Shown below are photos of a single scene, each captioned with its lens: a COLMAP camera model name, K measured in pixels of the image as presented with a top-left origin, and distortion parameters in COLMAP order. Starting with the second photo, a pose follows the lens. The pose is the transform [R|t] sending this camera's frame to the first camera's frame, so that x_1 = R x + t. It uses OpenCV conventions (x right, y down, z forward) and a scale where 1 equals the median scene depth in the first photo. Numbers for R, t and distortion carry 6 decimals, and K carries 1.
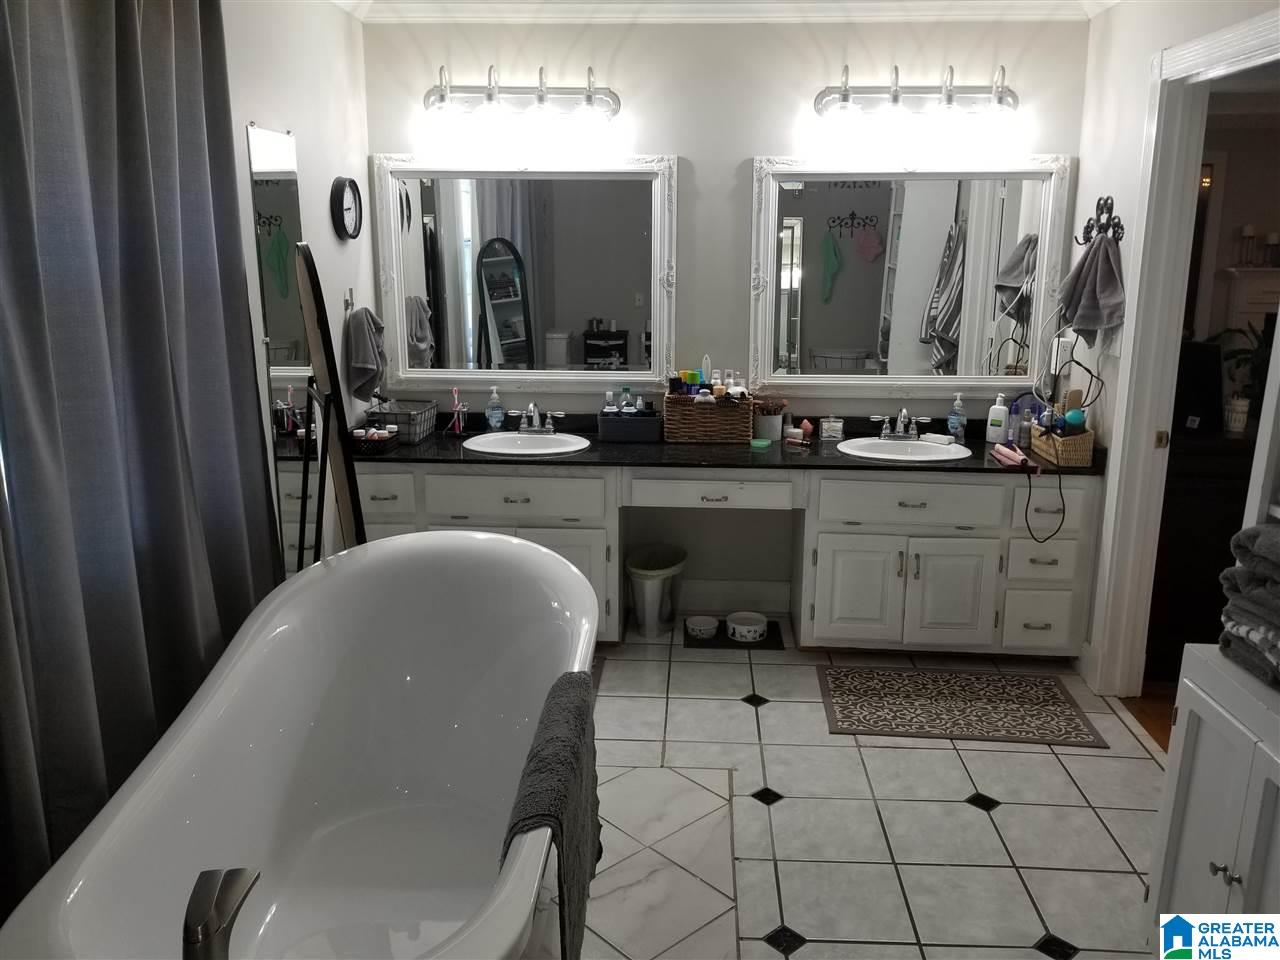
lens RADIAL K [[995.9, 0, 642.9], [0, 995.9, 477.7], [0, 0, 1]] dist [0.051582, -0.095563]
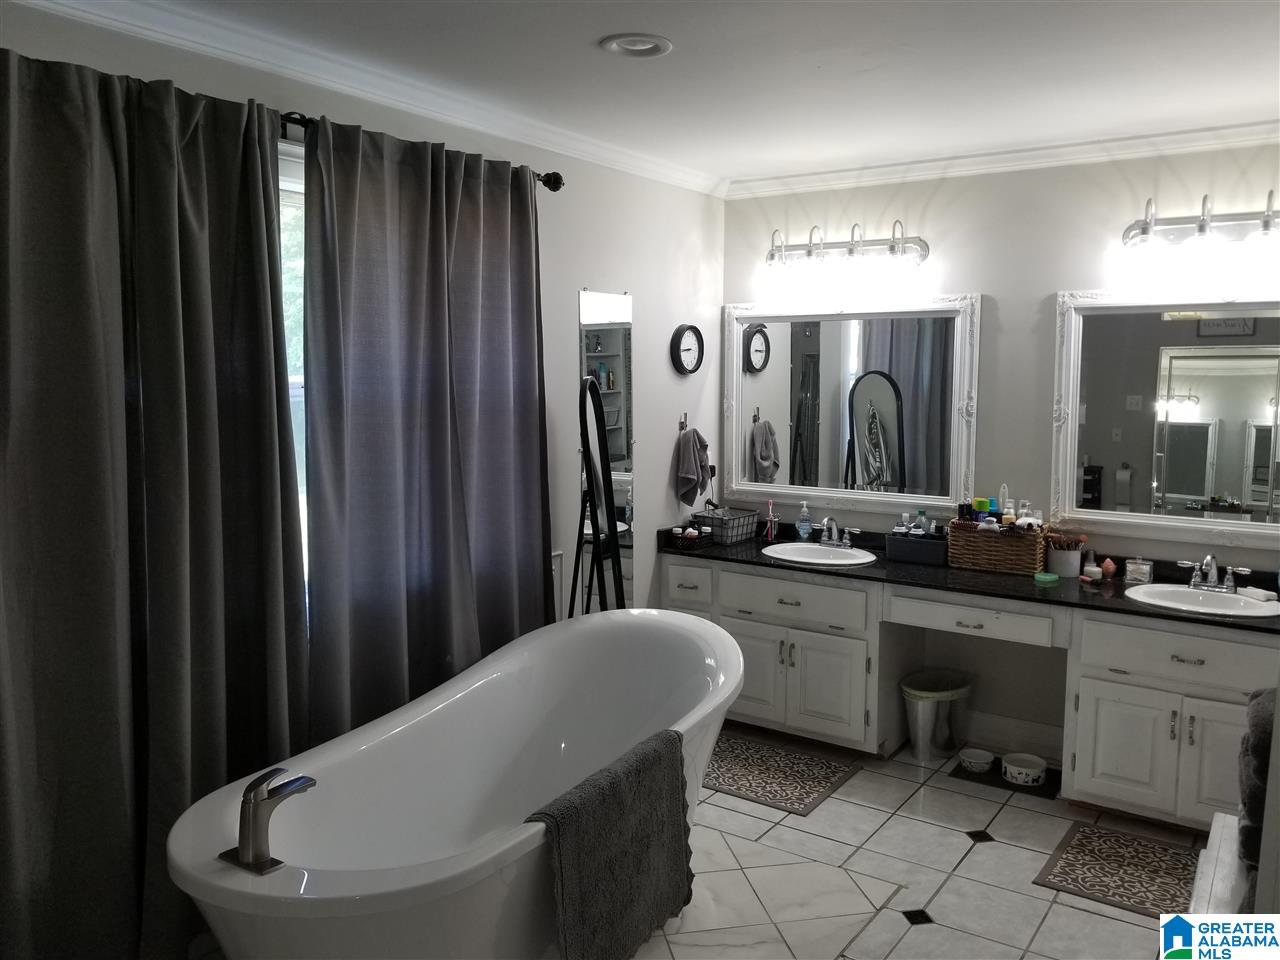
lens RADIAL K [[995.9, 0, 646.1], [0, 995.9, 479.8], [0, 0, 1]] dist [0.051582, -0.095563]
pose [[0.849692, 0.056060, -0.524291, 0.297125], [-0.121263, 0.988456, -0.090833, 0.007401], [0.513146, 0.140757, 0.846681, -0.037766]]
